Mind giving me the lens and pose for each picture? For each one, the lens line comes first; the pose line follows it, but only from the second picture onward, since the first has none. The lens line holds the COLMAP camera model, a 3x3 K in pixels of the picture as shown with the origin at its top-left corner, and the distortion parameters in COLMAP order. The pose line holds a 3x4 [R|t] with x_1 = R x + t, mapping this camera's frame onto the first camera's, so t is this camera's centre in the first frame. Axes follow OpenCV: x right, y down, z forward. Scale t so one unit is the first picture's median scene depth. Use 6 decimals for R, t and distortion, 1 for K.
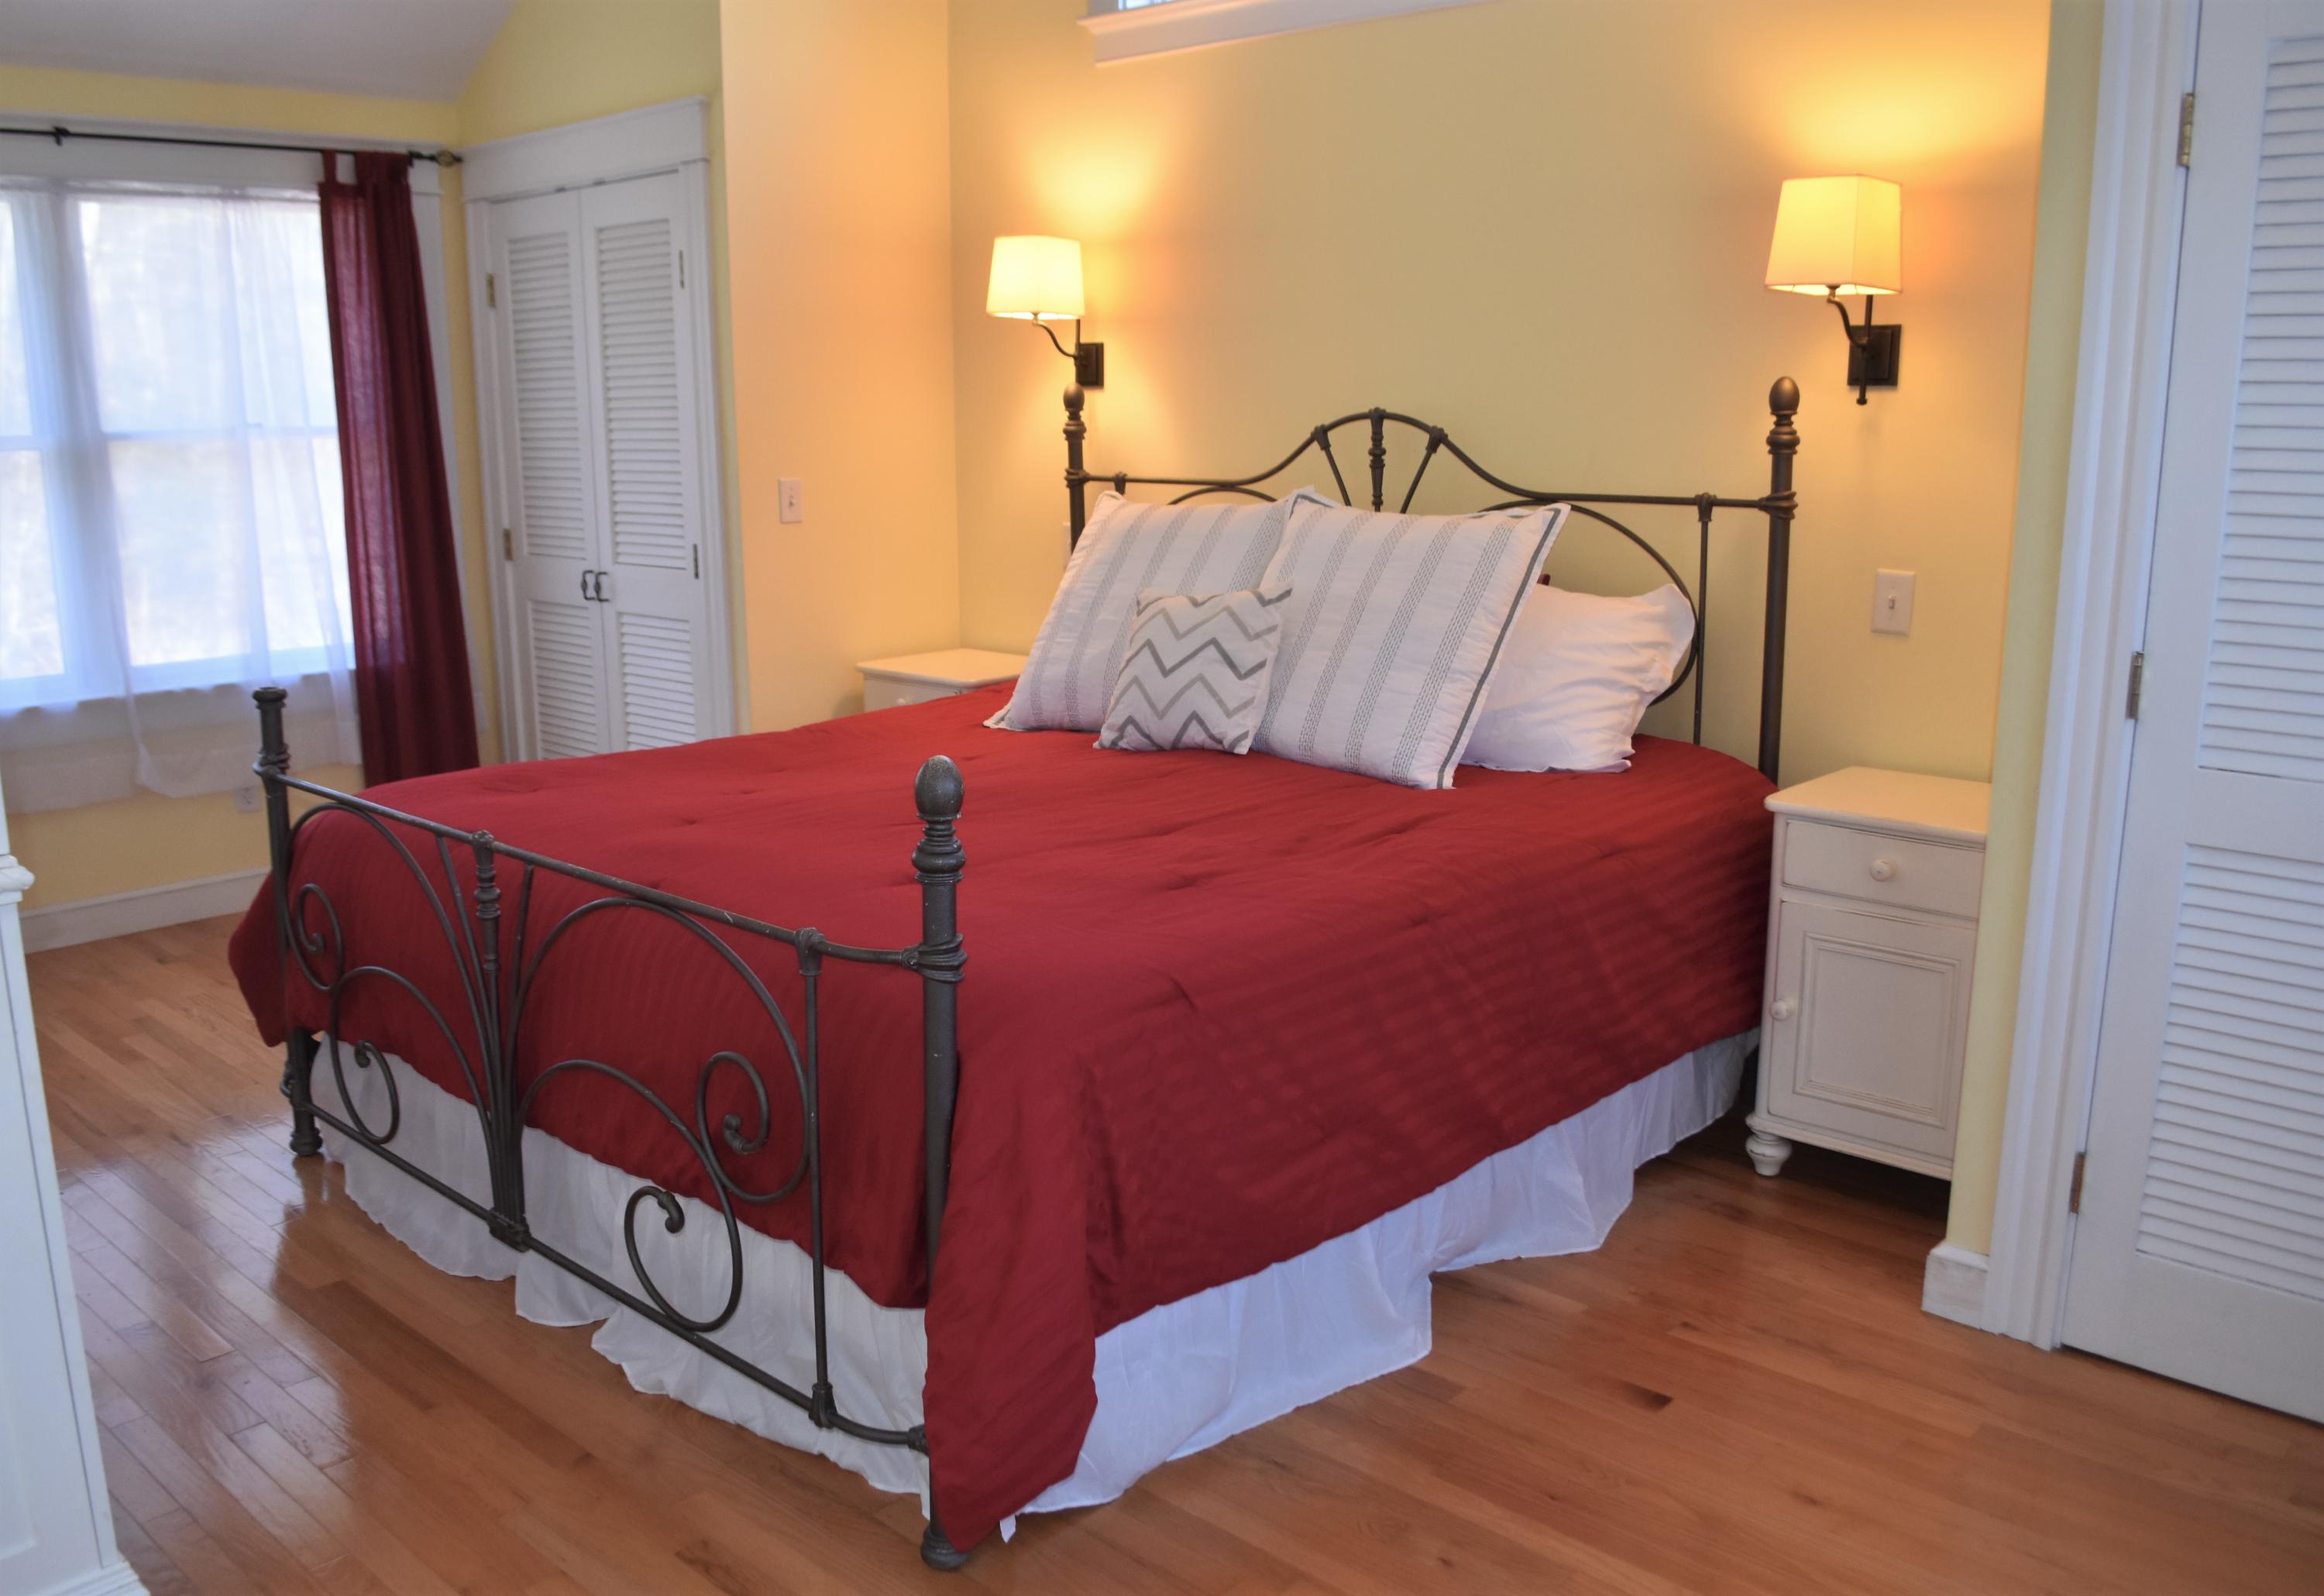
lens RADIAL K [[1885.6, 0, 1162.0], [0, 1885.6, 798.0], [0, 0, 1]] dist [-0.058326, 0.001312]
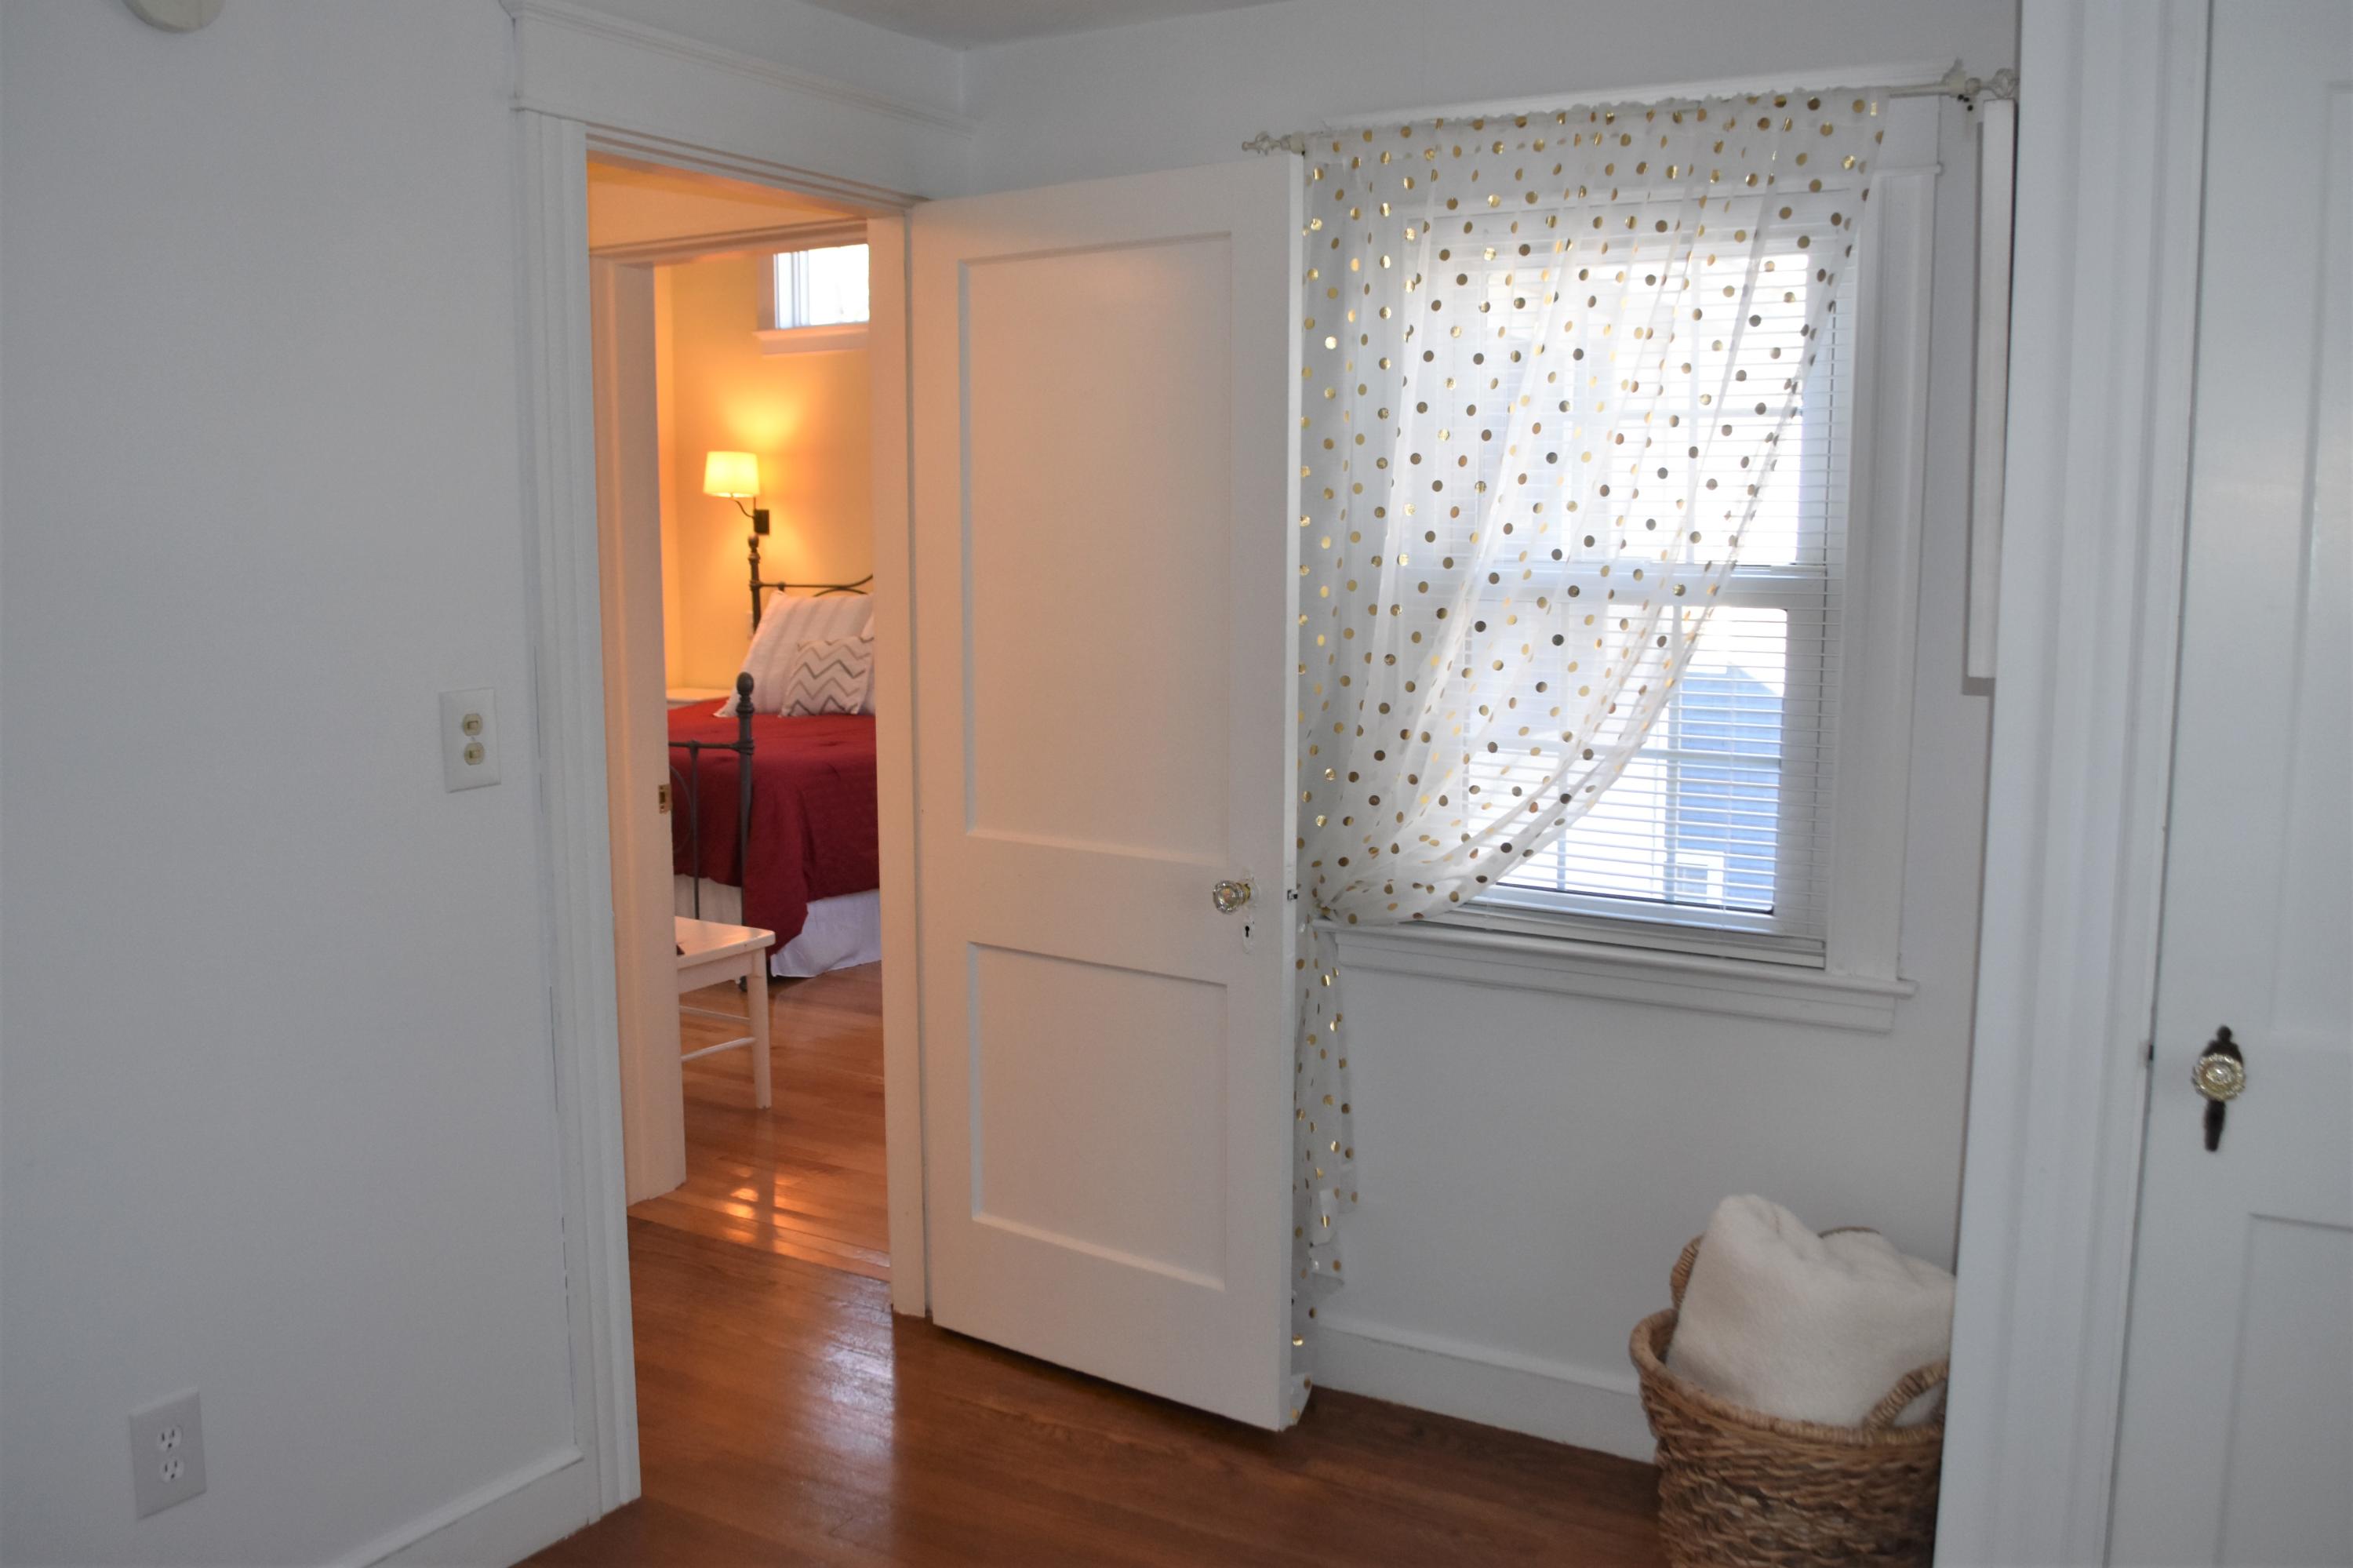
lens RADIAL K [[1915.8, 0, 1176.5], [0, 1915.8, 784.0], [0, 0, 1]] dist [-0.107210, 0.000452]
pose [[0.977218, -0.027773, 0.210415, -0.045728], [0.044248, 0.996276, -0.073998, 0.186269], [-0.207577, 0.081622, 0.974808, -0.909090]]
